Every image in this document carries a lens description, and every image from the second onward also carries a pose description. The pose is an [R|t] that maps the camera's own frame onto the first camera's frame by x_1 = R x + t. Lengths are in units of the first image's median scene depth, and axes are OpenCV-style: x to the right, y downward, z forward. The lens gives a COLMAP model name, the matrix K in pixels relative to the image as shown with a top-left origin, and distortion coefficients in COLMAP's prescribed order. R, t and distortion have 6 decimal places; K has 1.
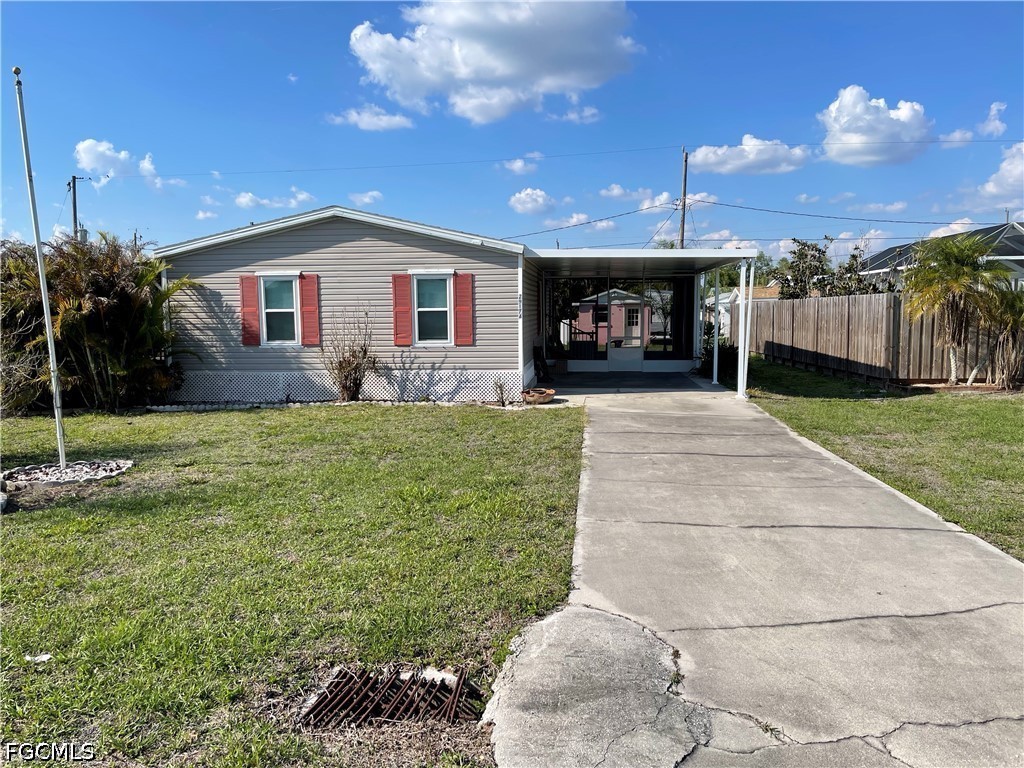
lens RADIAL K [[776.7, 0, 512.0], [0, 776.7, 384.0], [0, 0, 1]] dist [0.097315, -0.141838]
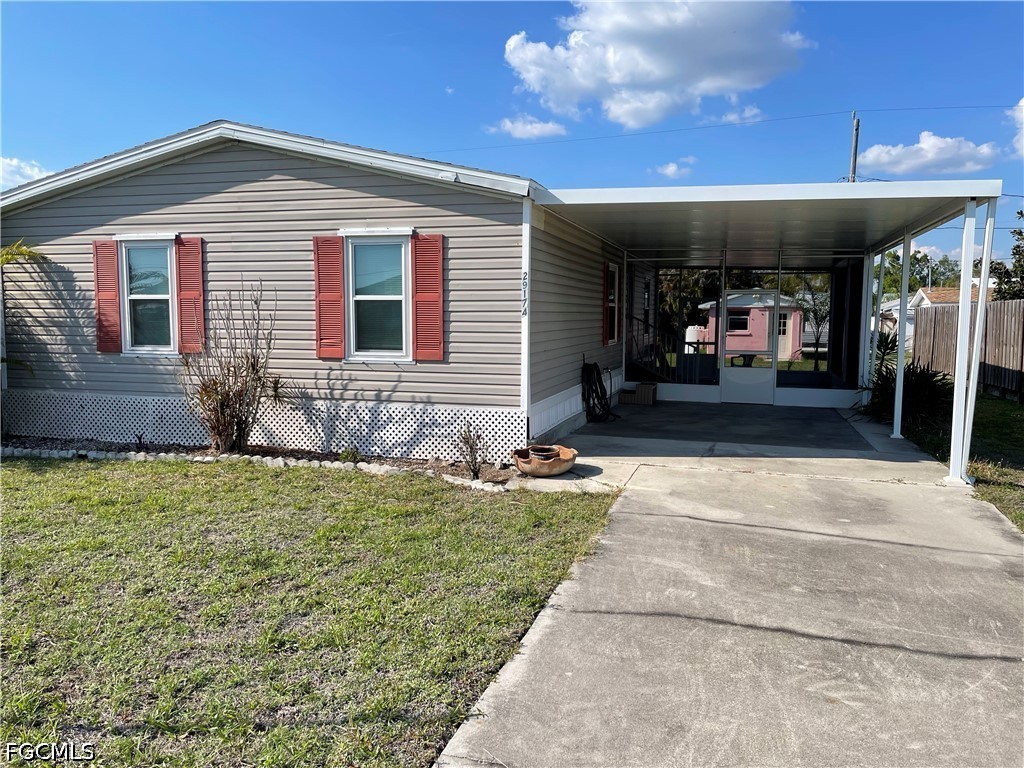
lens RADIAL K [[776.7, 0, 512.0], [0, 776.7, 384.0], [0, 0, 1]] dist [0.097315, -0.141838]
pose [[0.982436, 0.032086, -0.183820, 0.102954], [-0.033626, 0.999421, -0.005265, -0.031858], [0.183545, 0.011354, 0.982946, 0.445689]]
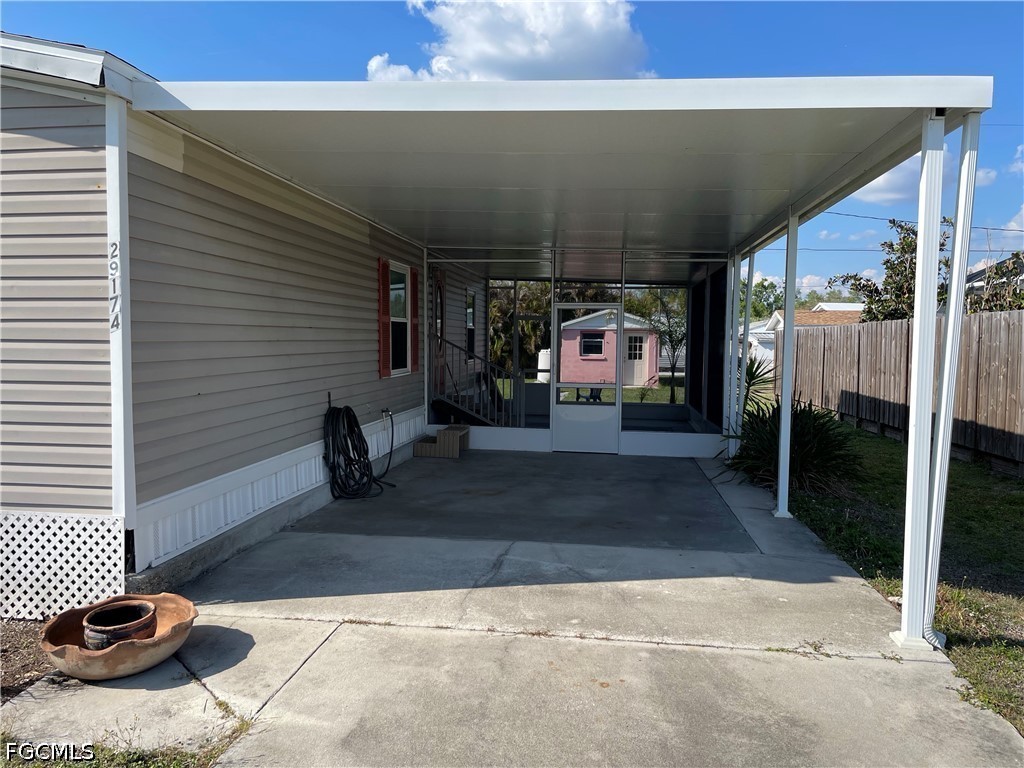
lens RADIAL K [[771.6, 0, 491.8], [0, 771.6, 384.7], [0, 0, 1]] dist [0.006862, 0.000322]
pose [[0.998573, 0.021586, -0.048841, 0.155878], [-0.023423, 0.999027, -0.037357, -0.056280], [0.047987, 0.038447, 0.998108, 0.716692]]
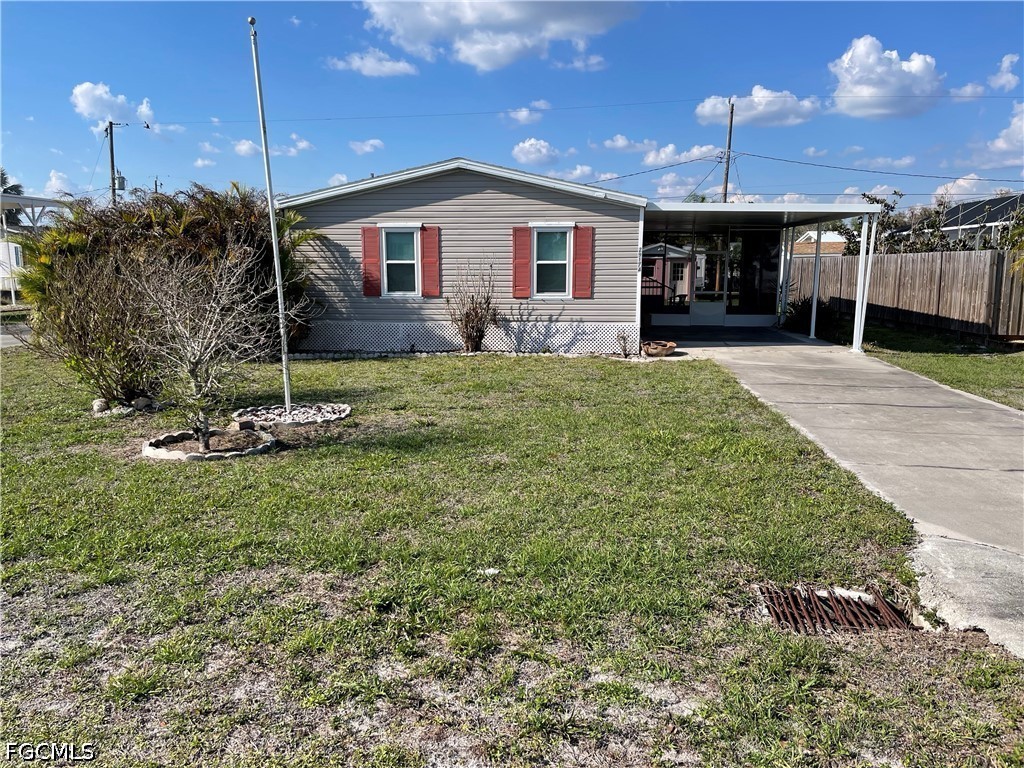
lens RADIAL K [[776.7, 0, 512.0], [0, 776.7, 384.0], [0, 0, 1]] dist [0.097315, -0.141838]
pose [[0.999941, 0.010887, -0.000388, -0.150431], [-0.010846, 0.998236, 0.058374, 0.004179], [0.001023, -0.058366, 0.998295, -0.024573]]
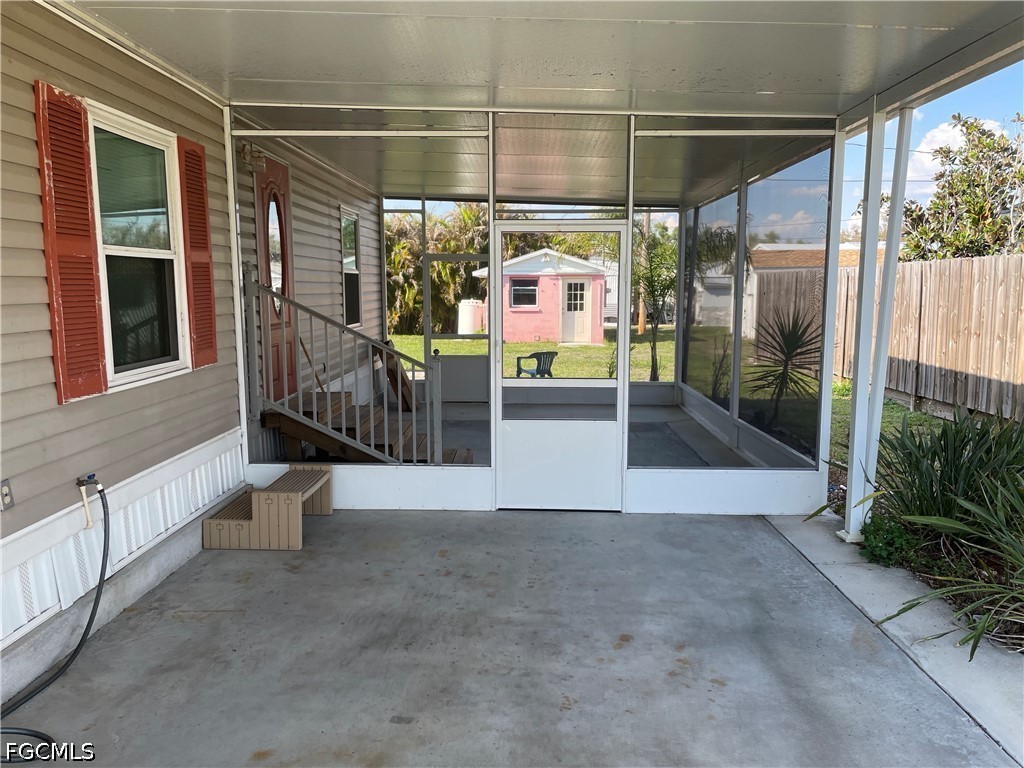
lens RADIAL K [[784.5, 0, 516.3], [0, 784.5, 376.1], [0, 0, 1]] dist [0.092737, -0.137634]
pose [[0.996315, -0.000621, 0.085773, 0.155342], [-0.000810, 0.999861, 0.016646, -0.092232], [-0.085771, -0.016654, 0.996176, 1.047539]]
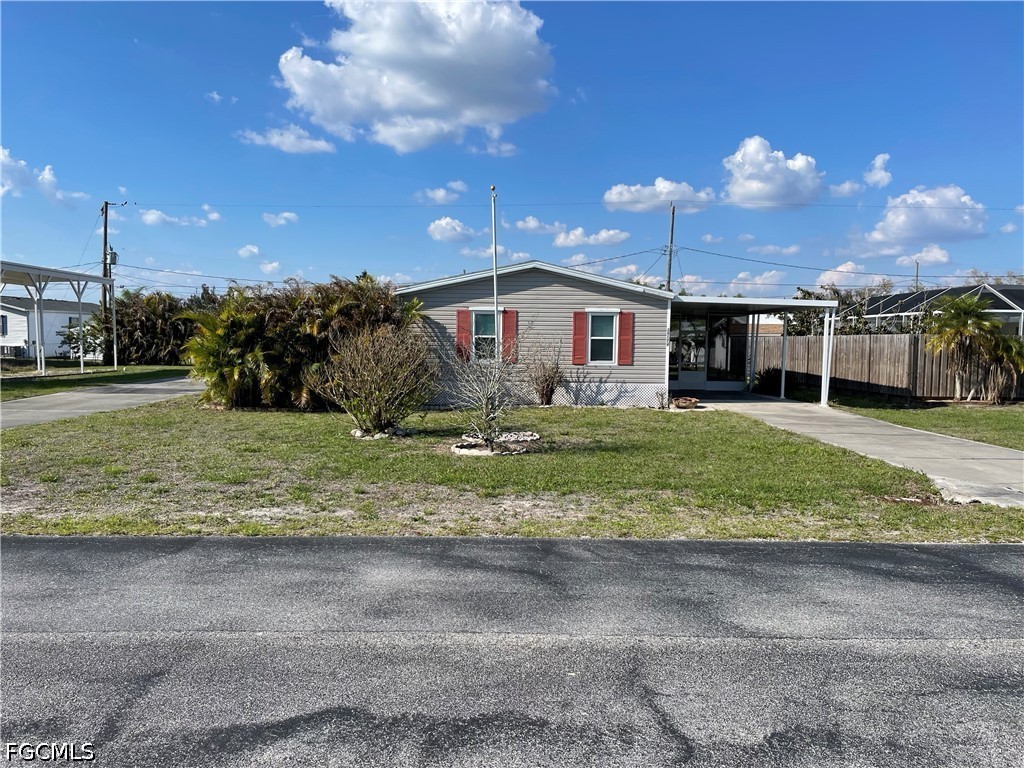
lens RADIAL K [[777.0, 0, 520.1], [0, 777.0, 378.5], [0, 0, 1]] dist [0.093335, -0.135151]
pose [[0.992792, 0.018140, 0.118467, -0.397586], [-0.013016, 0.998952, -0.043884, 0.034626], [-0.119139, 0.042025, 0.991988, -0.312222]]
